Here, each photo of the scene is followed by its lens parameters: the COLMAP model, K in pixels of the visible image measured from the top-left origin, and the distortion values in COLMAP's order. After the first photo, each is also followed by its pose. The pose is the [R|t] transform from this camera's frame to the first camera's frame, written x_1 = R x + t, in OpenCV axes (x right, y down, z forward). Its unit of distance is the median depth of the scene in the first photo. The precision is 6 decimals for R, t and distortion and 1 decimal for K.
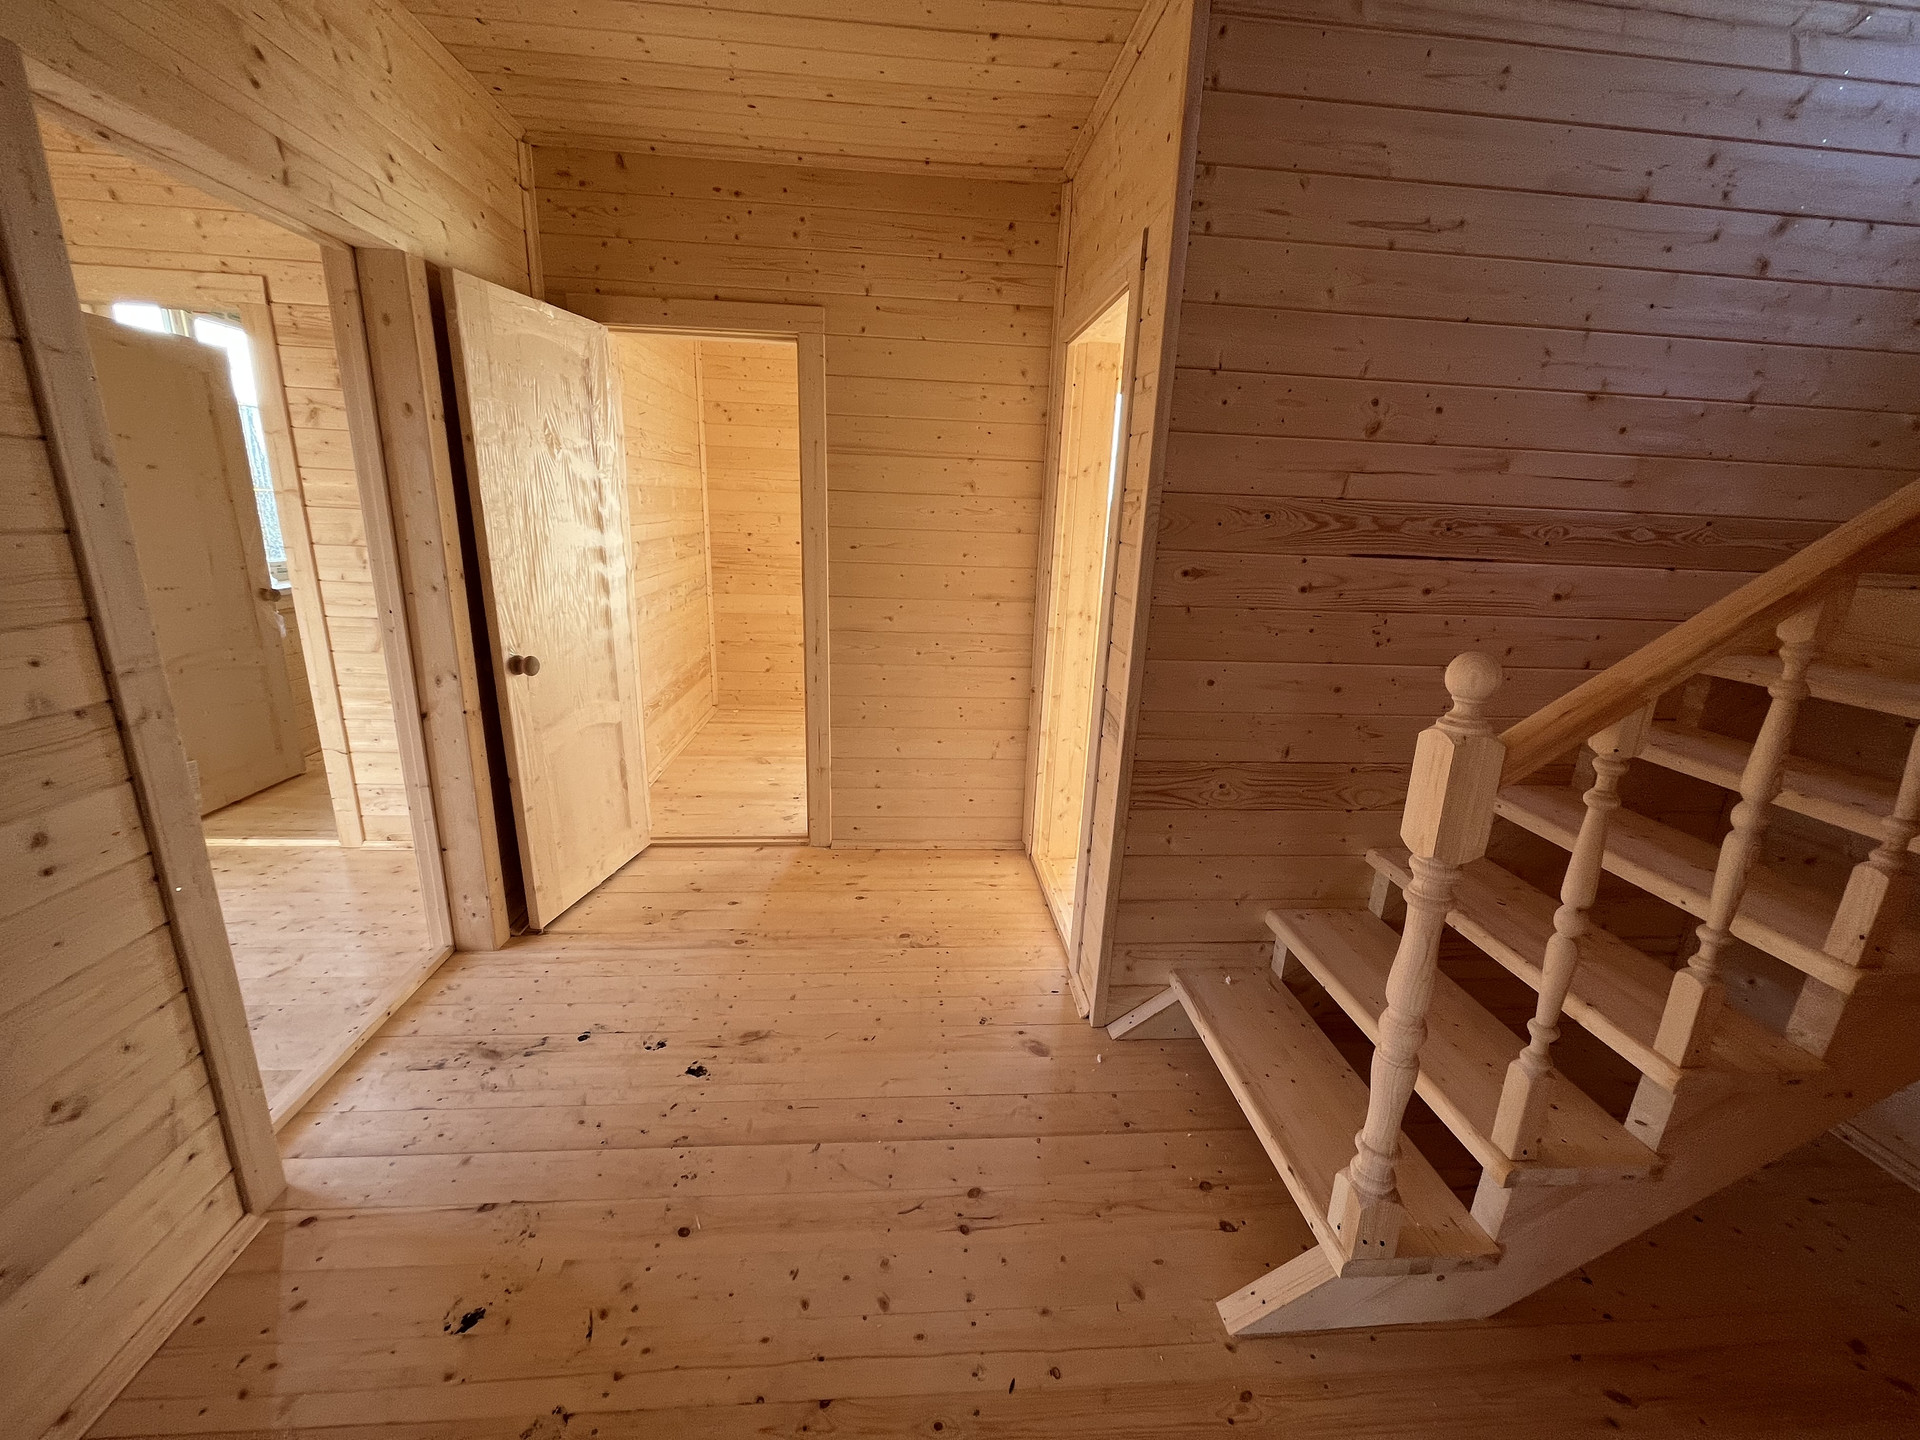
lens RADIAL K [[770.3, 0, 961.4], [0, 770.3, 723.7], [0, 0, 1]] dist [-0.003187, -0.000455]
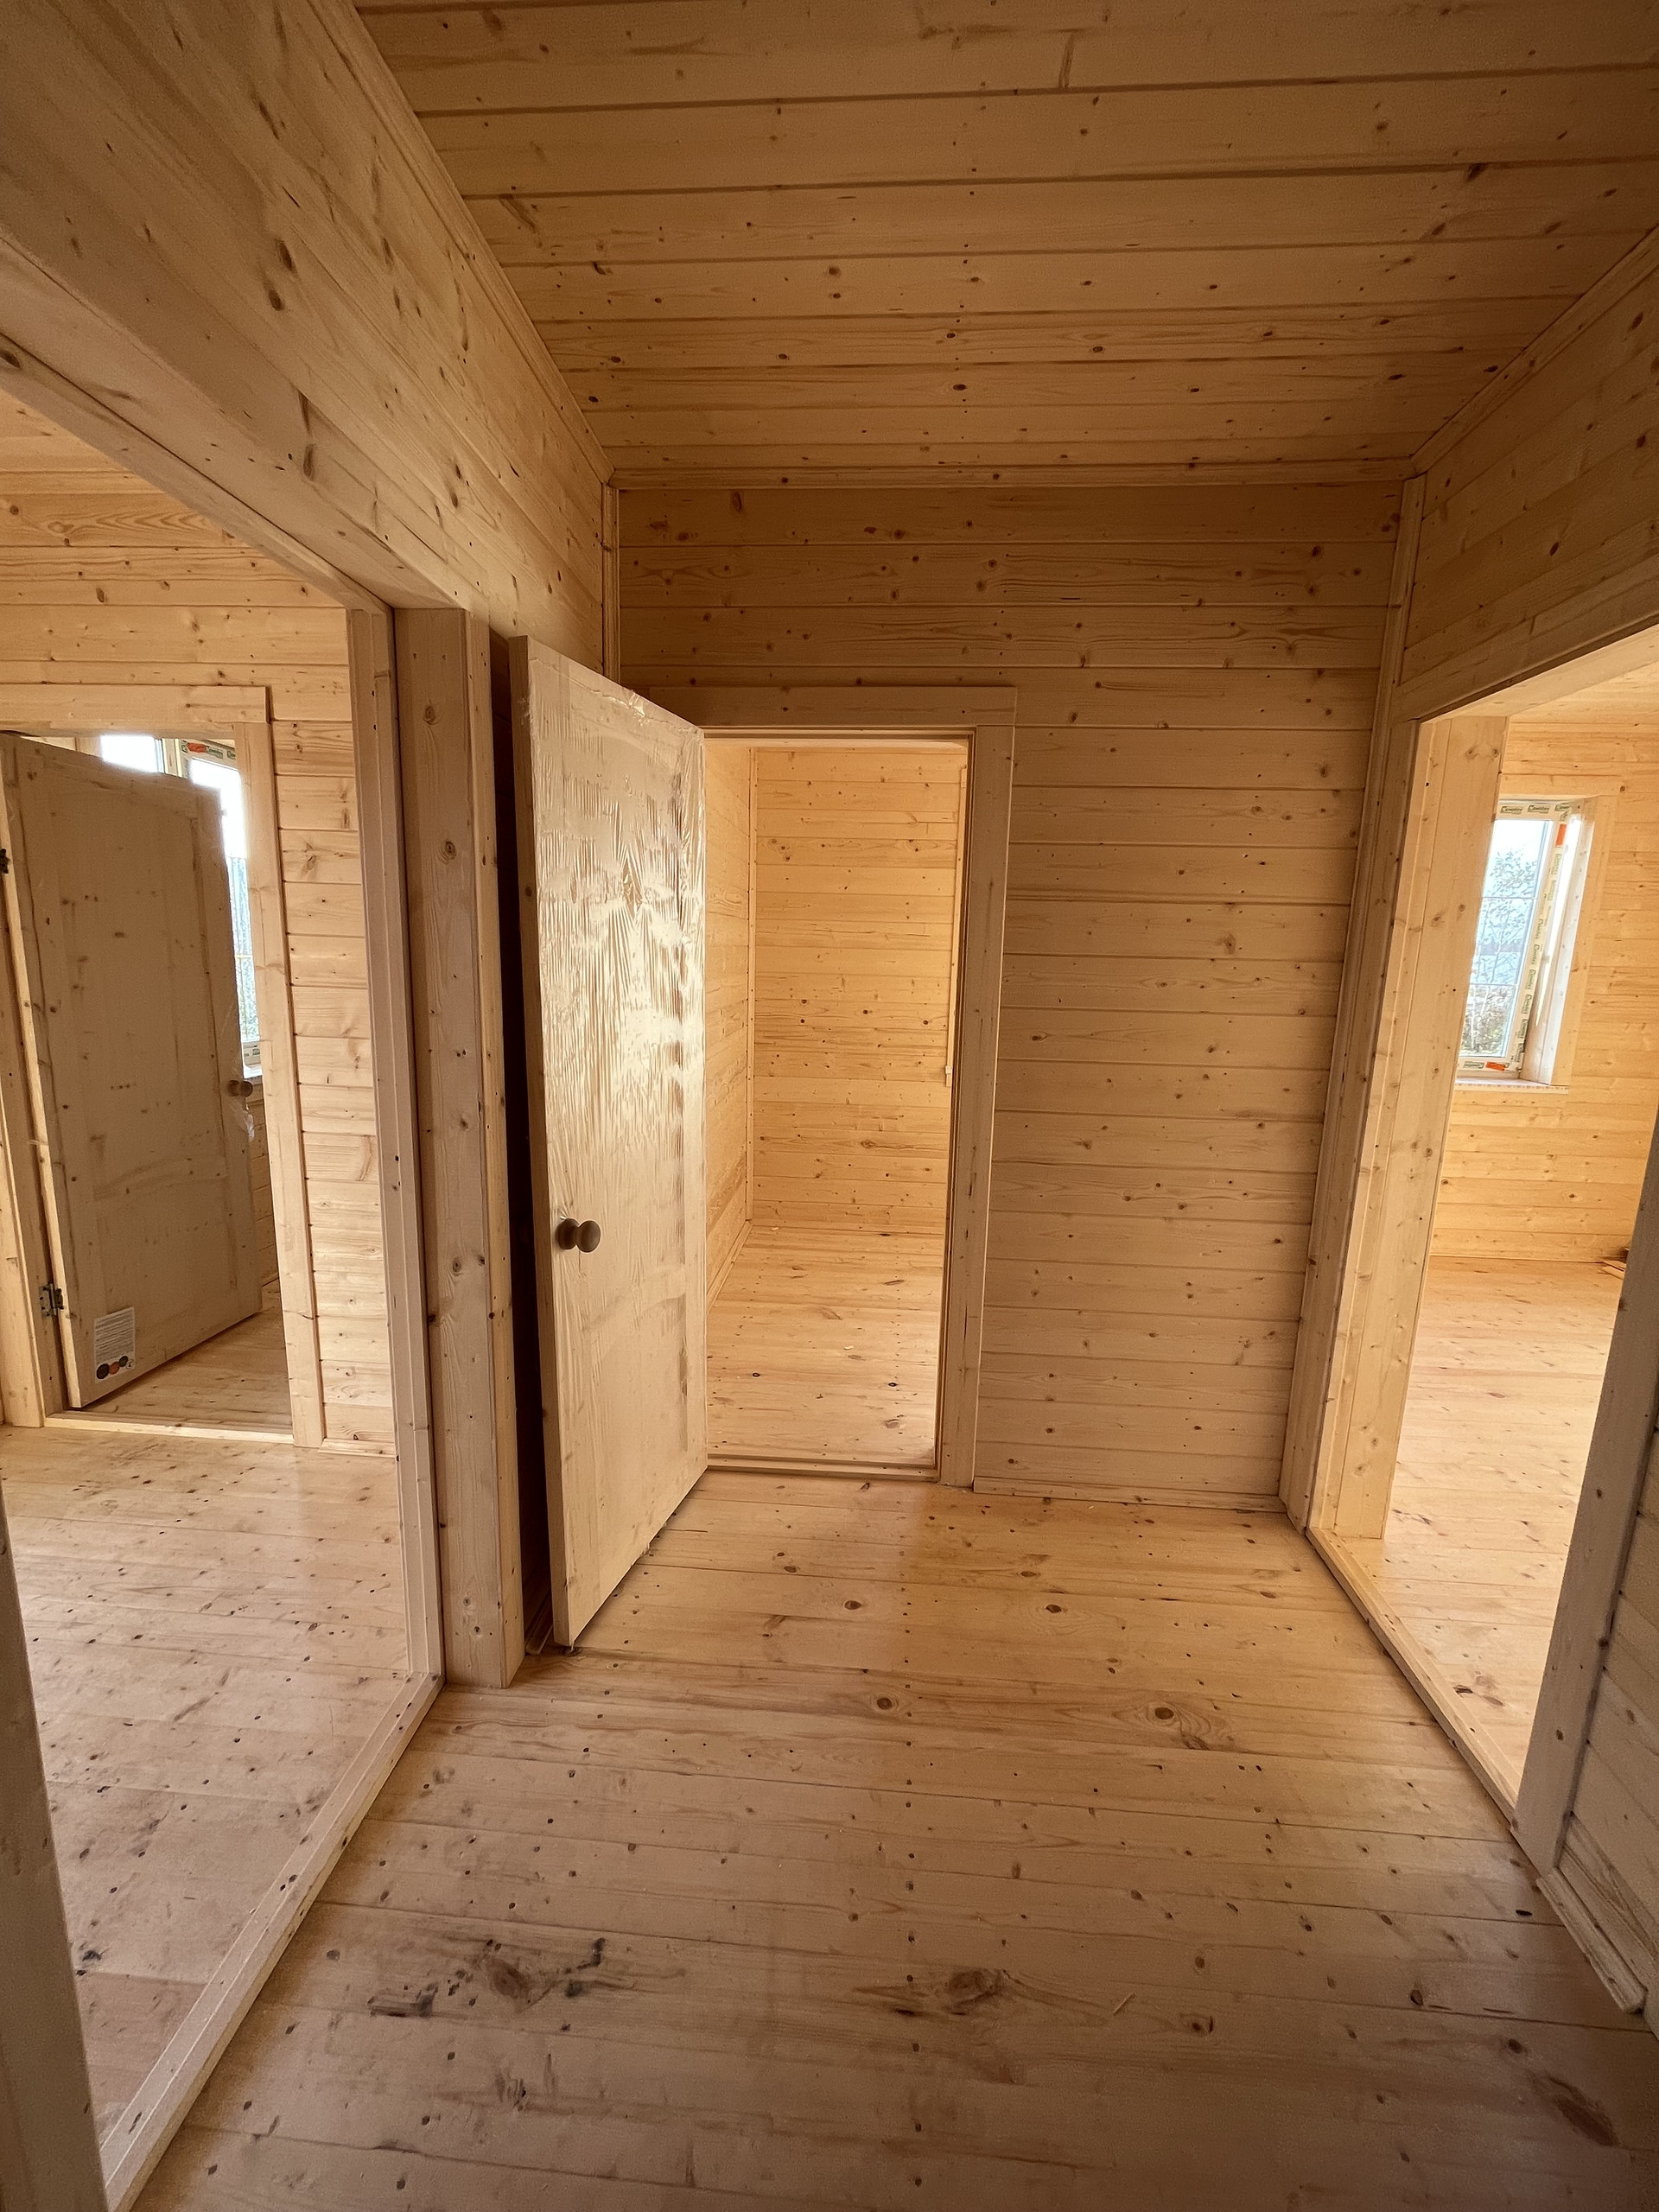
lens RADIAL K [[887.5, 0, 824.8], [0, 887.5, 1107.6], [0, 0, 1]] dist [-0.003187, -0.000455]
pose [[0.988500, 0.012877, -0.150670, -0.229593], [-0.027943, 0.994764, -0.098304, -0.102319], [0.148615, 0.101383, 0.983684, 0.264896]]
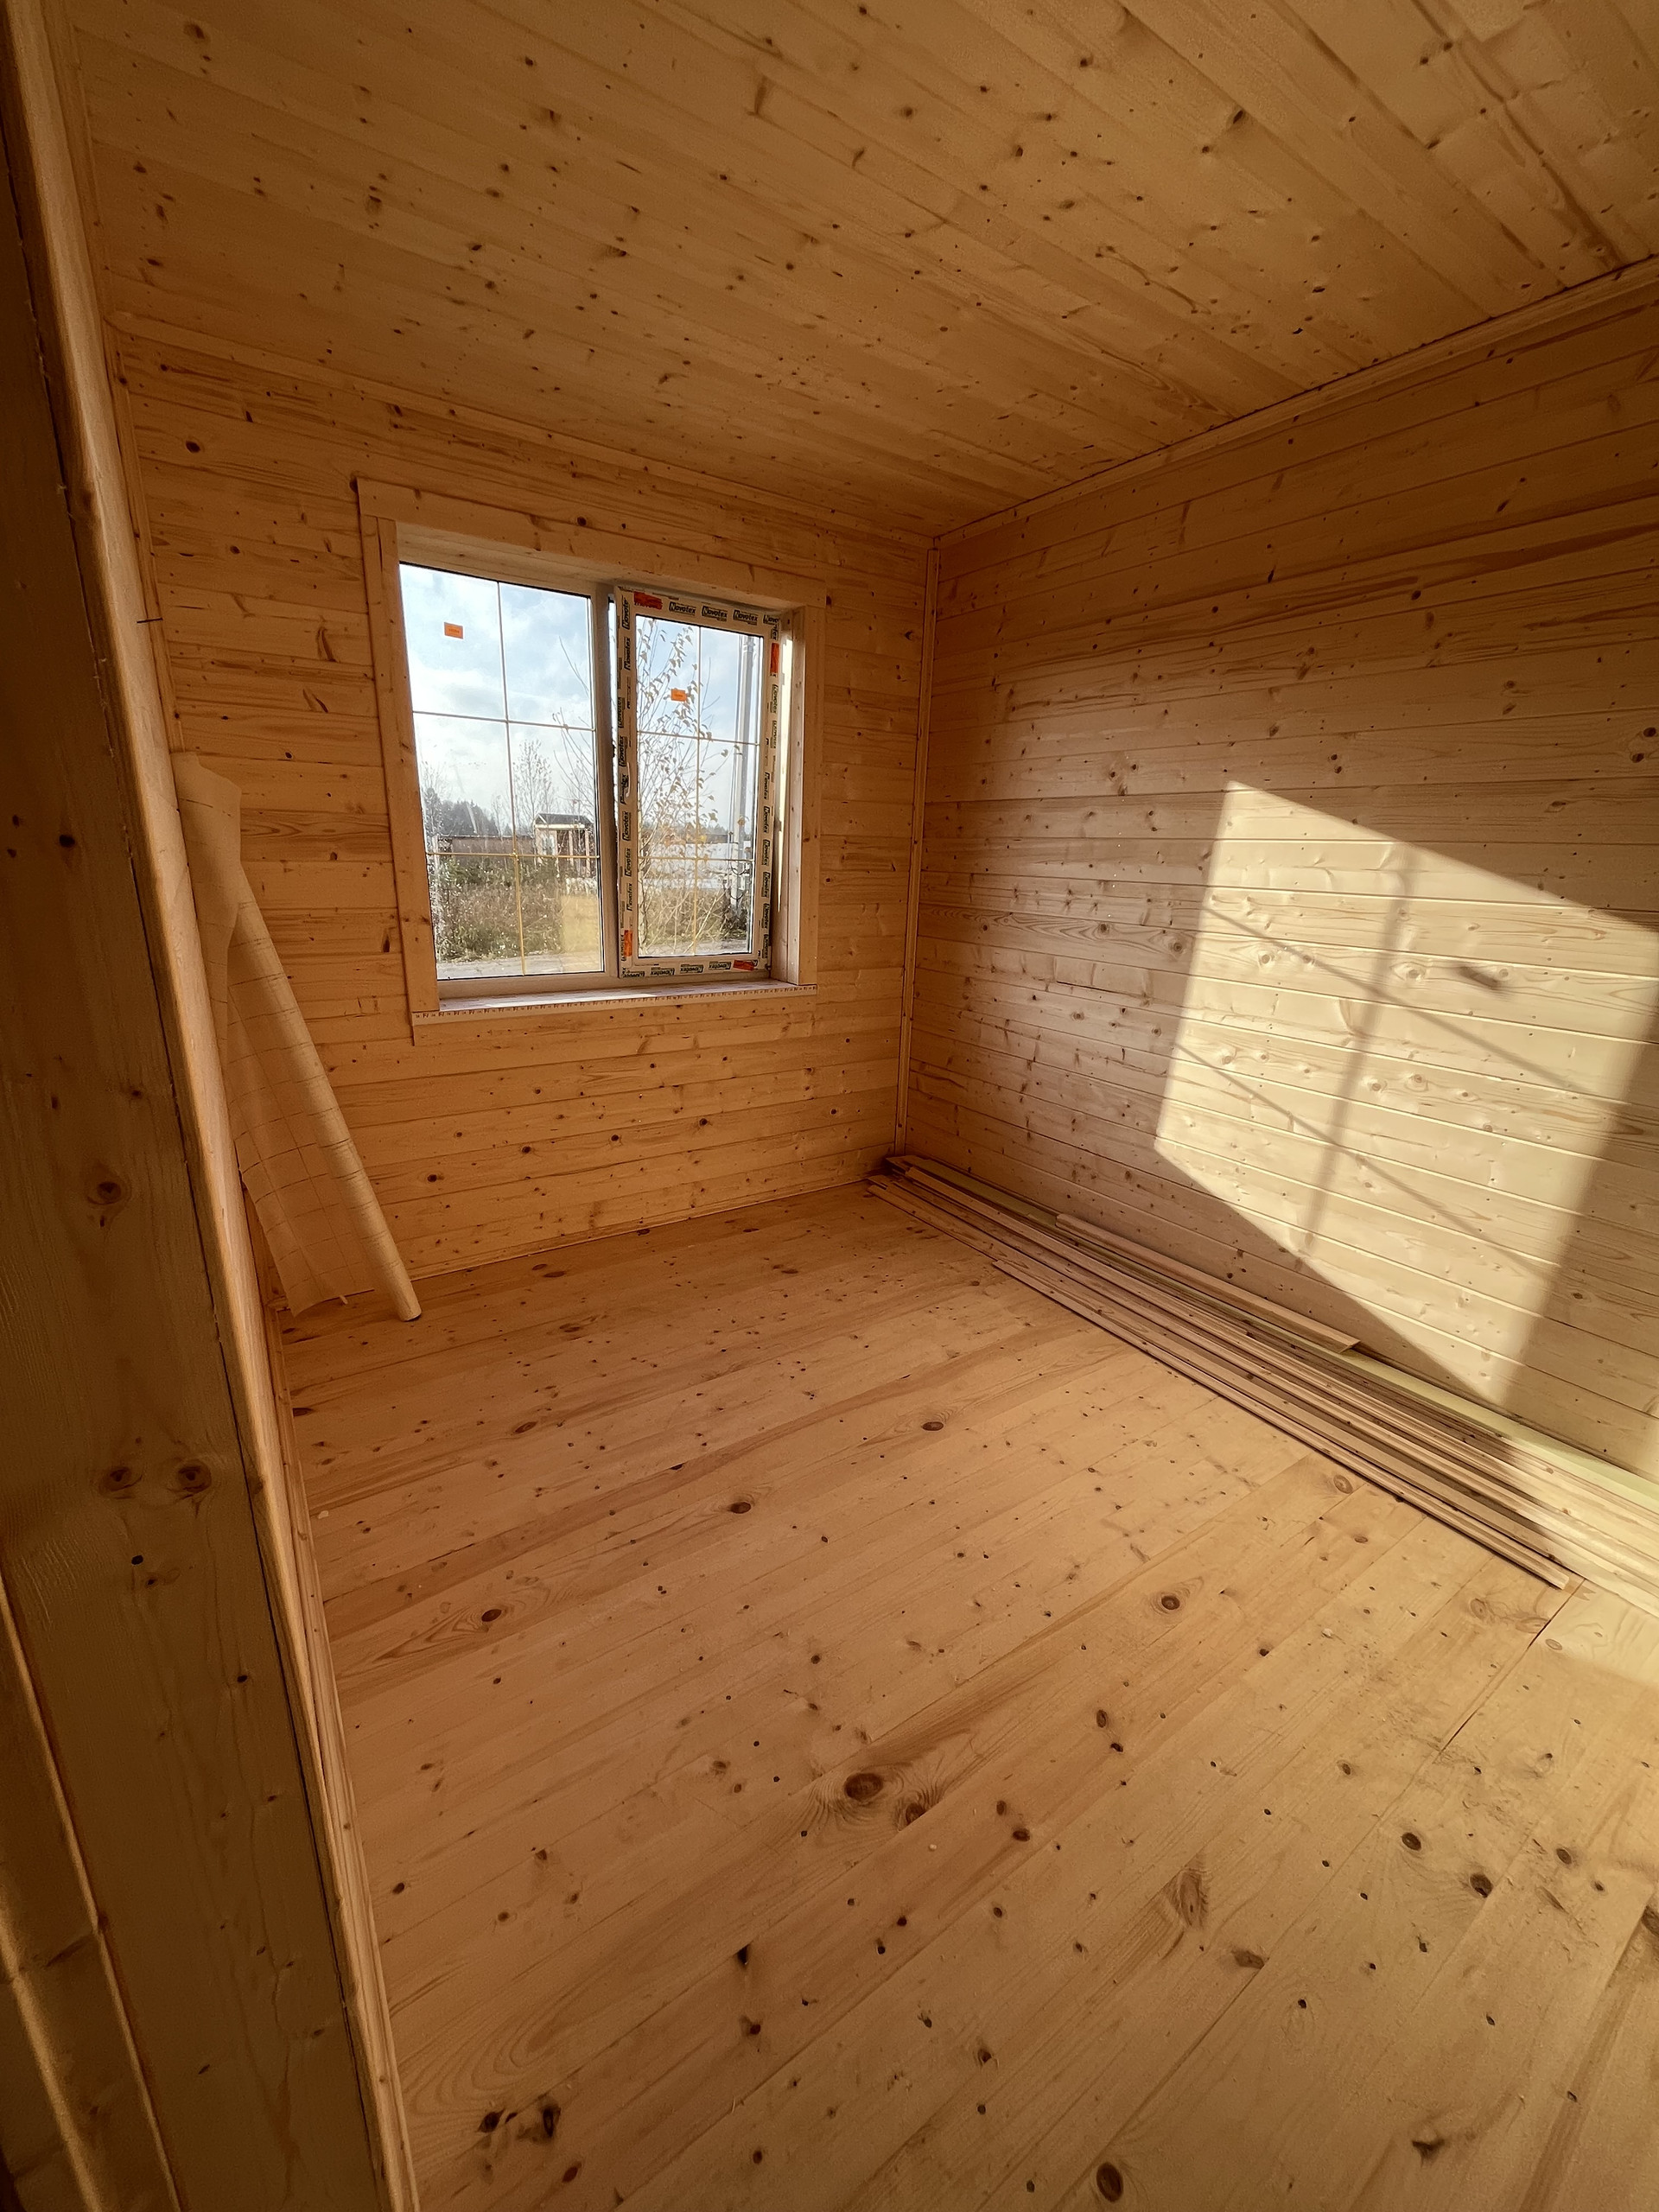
lens RADIAL K [[887.5, 0, 824.8], [0, 887.5, 1107.6], [0, 0, 1]] dist [-0.003187, -0.000455]
pose [[0.871943, -0.150599, 0.465871, 0.233898], [0.137452, 0.988547, 0.062300, -0.237698], [-0.469918, 0.009713, 0.882657, 0.874166]]
